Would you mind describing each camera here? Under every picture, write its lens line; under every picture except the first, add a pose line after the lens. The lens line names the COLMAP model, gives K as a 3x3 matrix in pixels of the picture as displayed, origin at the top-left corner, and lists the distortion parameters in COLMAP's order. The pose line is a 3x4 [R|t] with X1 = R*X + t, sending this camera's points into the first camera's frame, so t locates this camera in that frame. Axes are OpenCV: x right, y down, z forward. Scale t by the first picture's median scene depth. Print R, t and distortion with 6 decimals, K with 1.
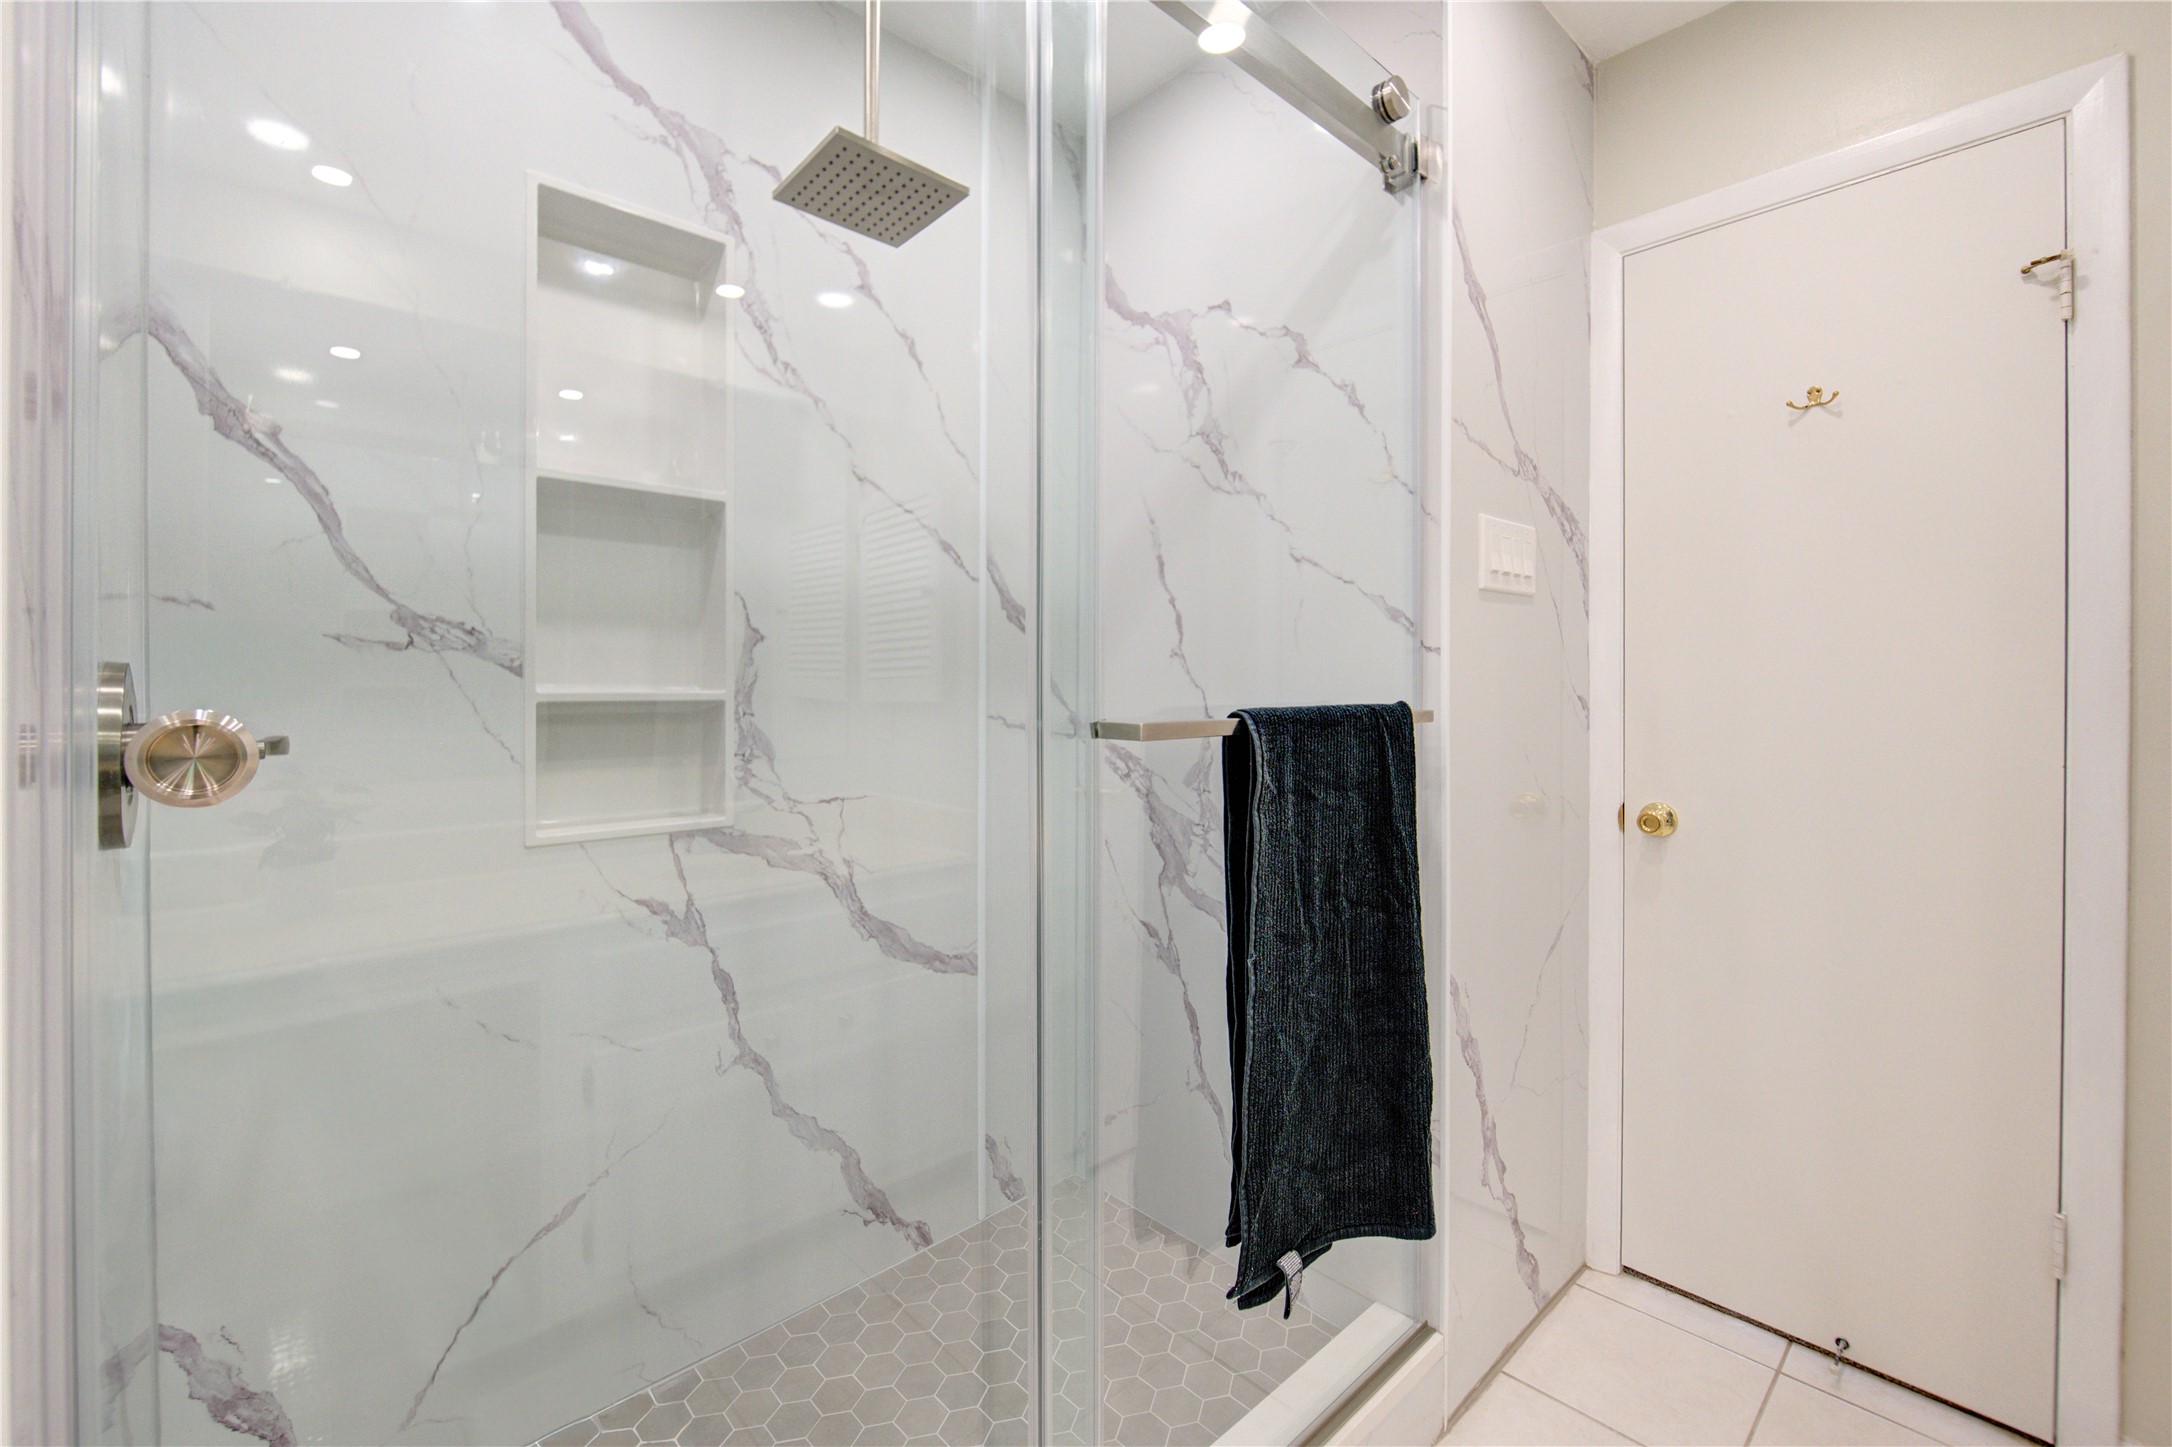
lens RADIAL K [[902.6, 0, 1084.2], [0, 902.6, 687.9], [0, 0, 1]] dist [-0.006072, -0.000444]
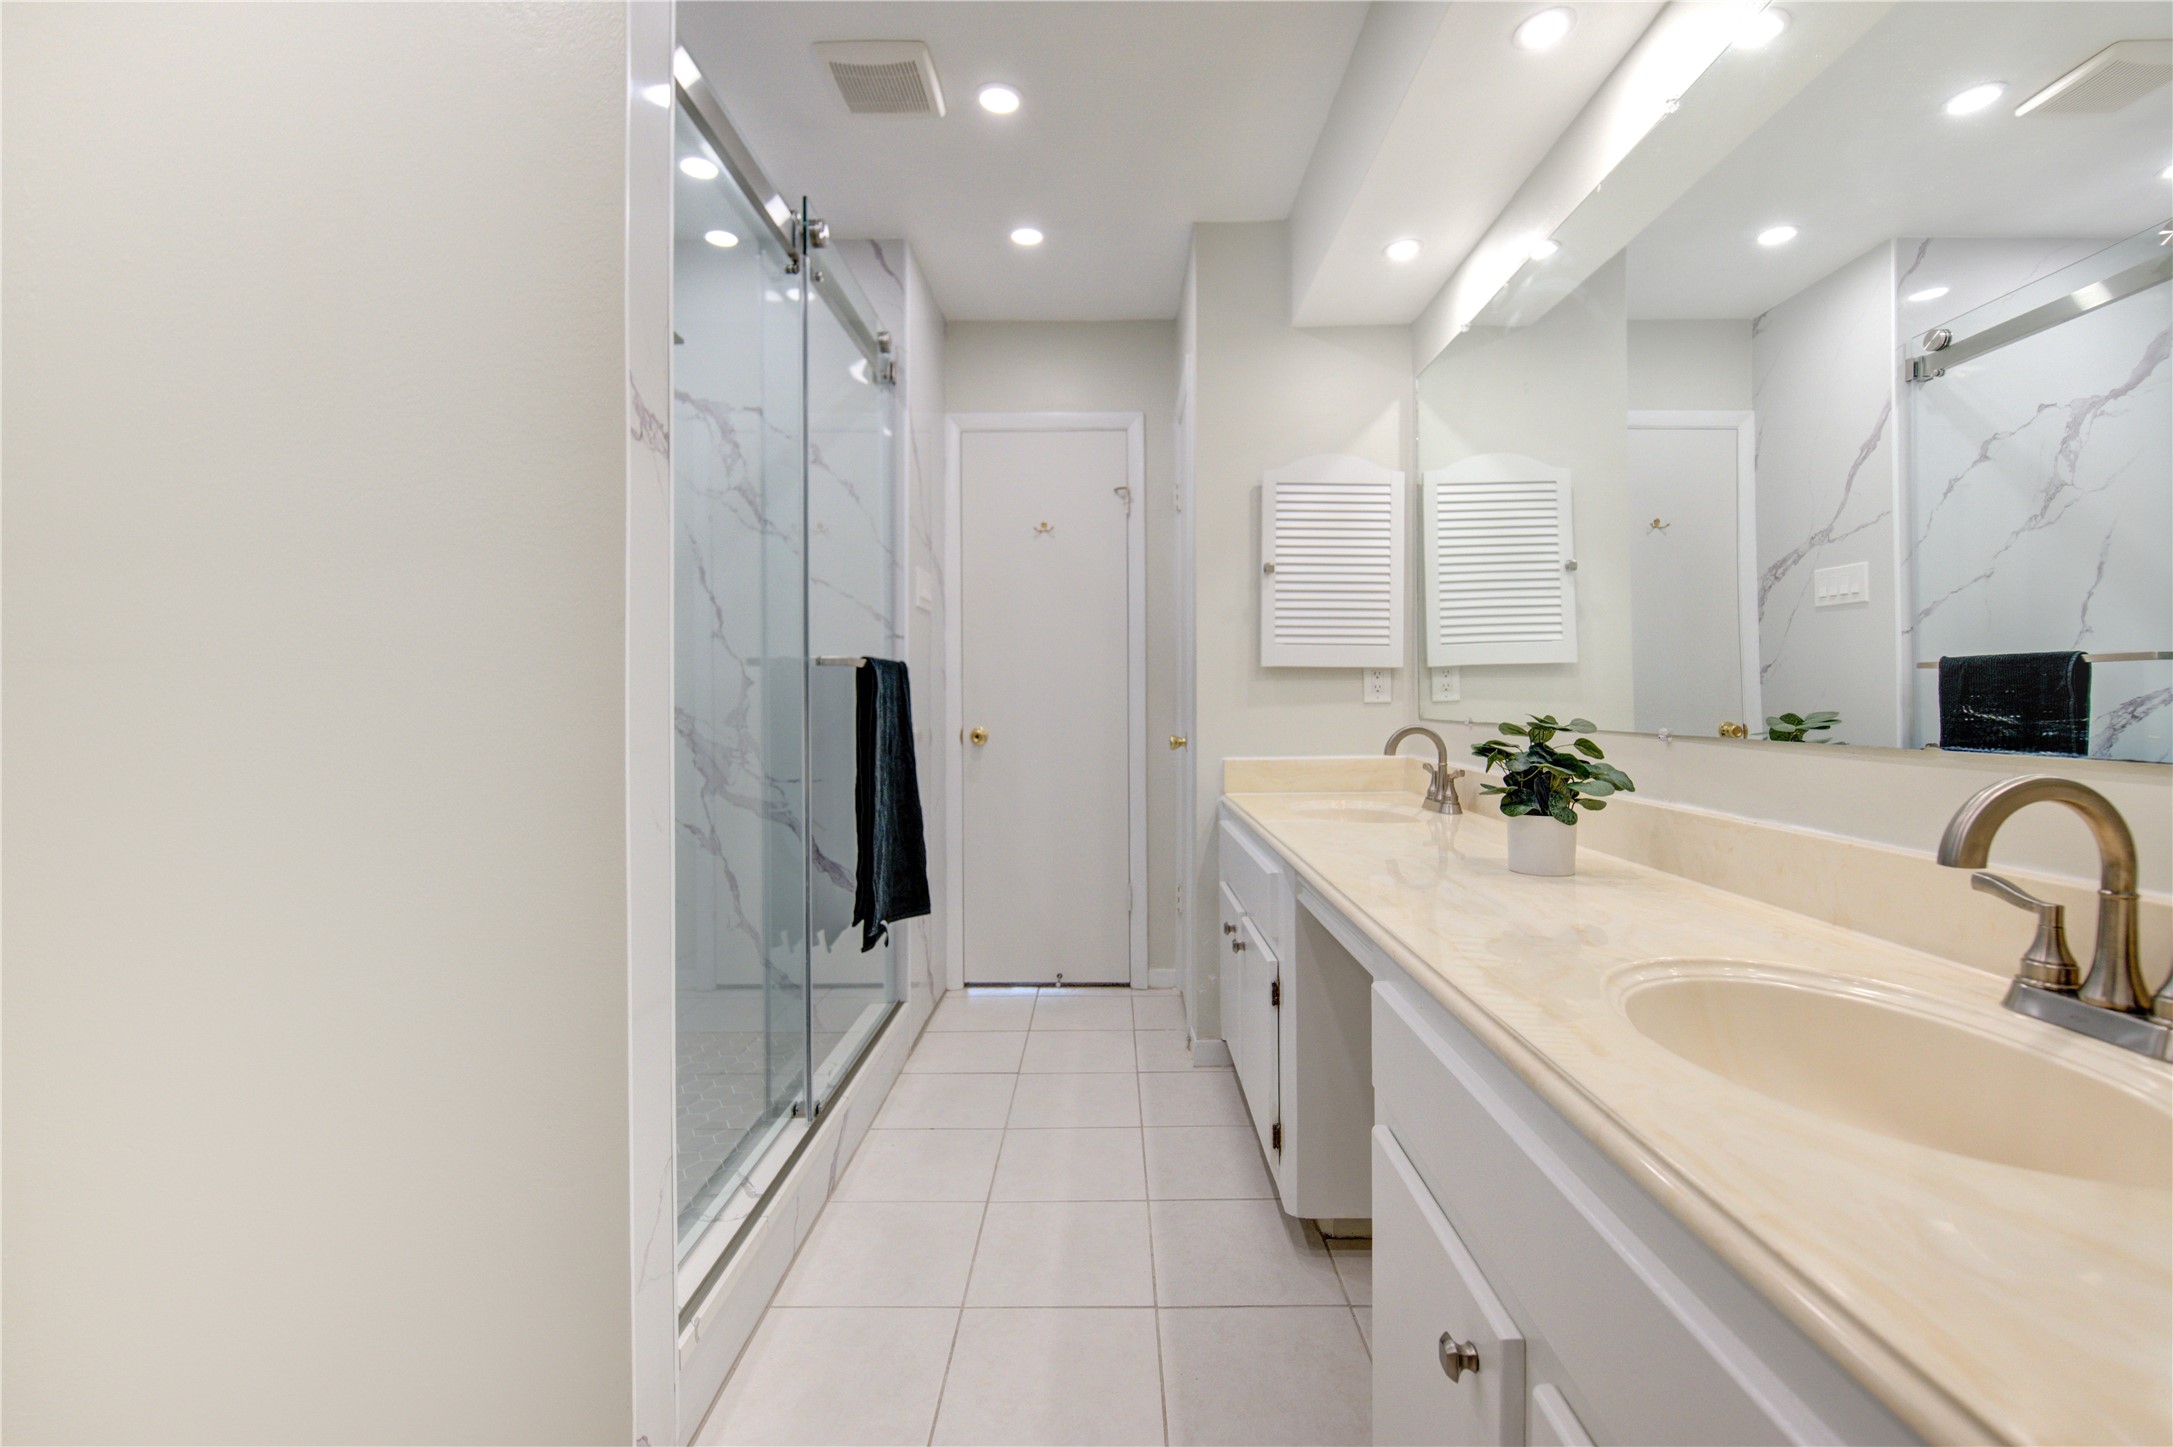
lens RADIAL K [[903.6, 0, 1082.8], [0, 903.6, 680.1], [0, 0, 1]] dist [-0.001146, -0.007762]
pose [[0.694738, 0.019045, 0.719010, -0.618133], [0.004294, 0.999522, -0.030624, 0.094393], [-0.719250, 0.024364, 0.694324, -0.504895]]
